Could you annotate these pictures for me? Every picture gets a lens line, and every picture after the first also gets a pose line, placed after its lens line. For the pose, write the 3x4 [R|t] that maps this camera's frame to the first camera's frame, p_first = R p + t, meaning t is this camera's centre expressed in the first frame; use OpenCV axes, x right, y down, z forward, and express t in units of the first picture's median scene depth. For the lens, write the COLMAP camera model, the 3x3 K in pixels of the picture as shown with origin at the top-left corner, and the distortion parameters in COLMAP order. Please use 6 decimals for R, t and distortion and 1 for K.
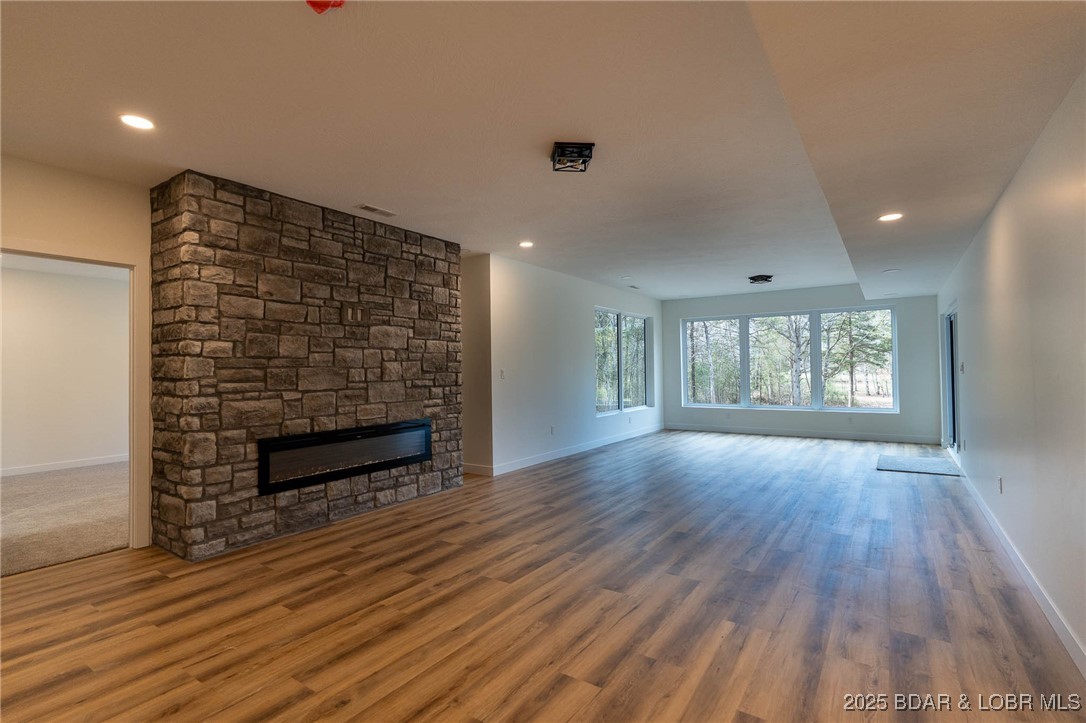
lens RADIAL K [[515.4, 0, 548.4], [0, 515.4, 361.9], [0, 0, 1]] dist [-0.000268, 0.000061]
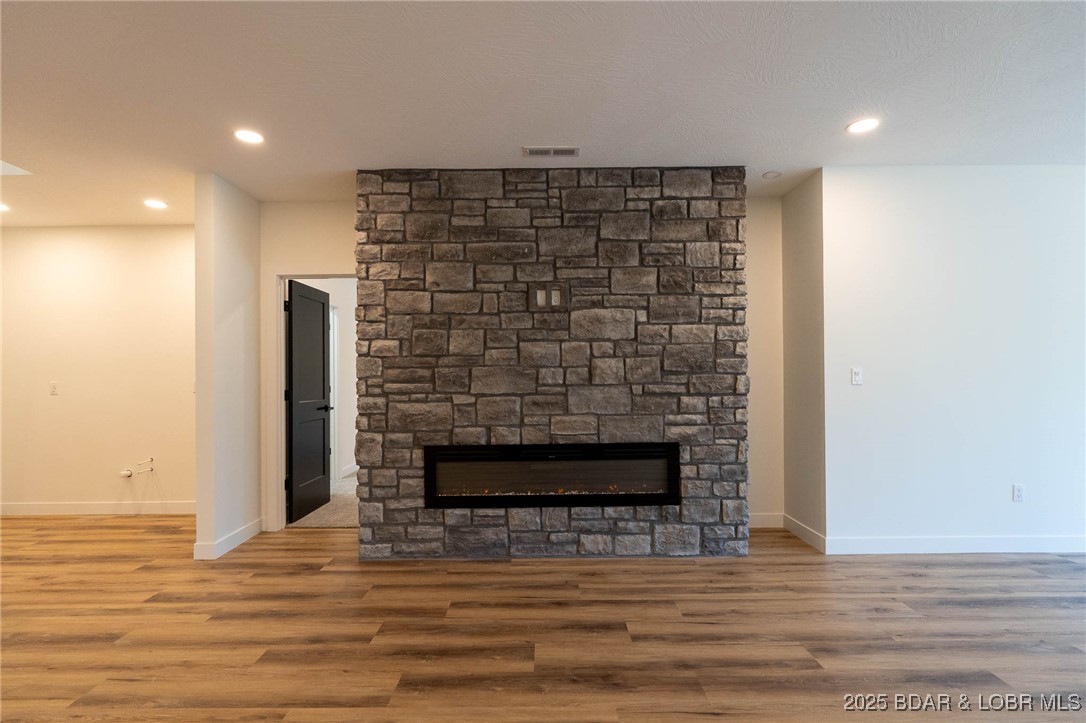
lens RADIAL K [[523.6, 0, 542.2], [0, 523.6, 371.0], [0, 0, 1]] dist [-0.003779, -0.000173]
pose [[0.554793, 0.005568, -0.831970, 0.293481], [0.012937, 0.999799, 0.015319, 0.005991], [0.831888, -0.019262, 0.554610, 0.604700]]
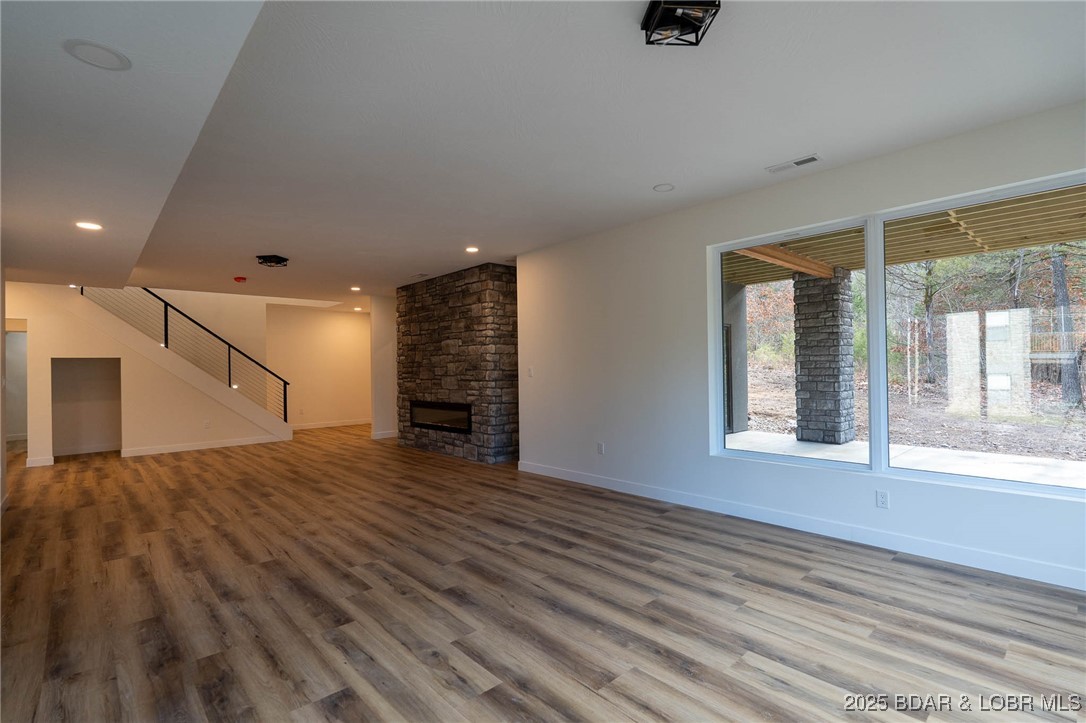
lens RADIAL K [[515.4, 0, 548.4], [0, 515.4, 361.9], [0, 0, 1]] dist [-0.000268, 0.000061]
pose [[-0.237862, 0.008718, -0.971260, 1.292428], [0.036268, 0.999342, 0.000089, 0.008320], [0.970622, -0.035204, -0.238022, 1.910393]]
